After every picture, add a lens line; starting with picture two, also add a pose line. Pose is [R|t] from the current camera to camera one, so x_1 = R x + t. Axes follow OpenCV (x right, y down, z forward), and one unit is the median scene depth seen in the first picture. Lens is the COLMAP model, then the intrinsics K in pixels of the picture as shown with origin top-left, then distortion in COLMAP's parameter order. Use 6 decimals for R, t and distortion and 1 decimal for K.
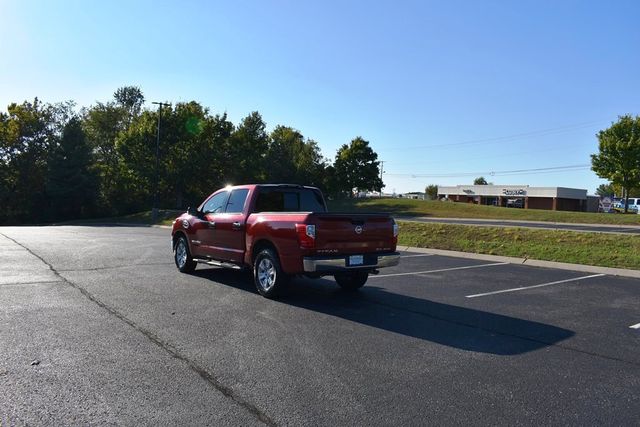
lens RADIAL K [[499.3, 0, 320.0], [0, 499.3, 213.5], [0, 0, 1]] dist [-0.096794, -0.001699]
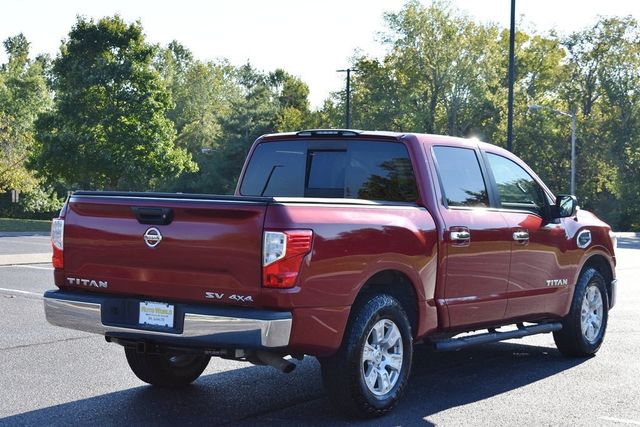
lens RADIAL K [[1199.5, 0, 320.0], [0, 1199.5, 213.5], [0, 0, 1]] dist [0.014129, 0.003653]
pose [[0.298990, 0.012093, -0.954180, 1.006178], [-0.027303, 0.999619, 0.004114, 0.006311], [0.953866, 0.024822, 0.299206, 0.835516]]
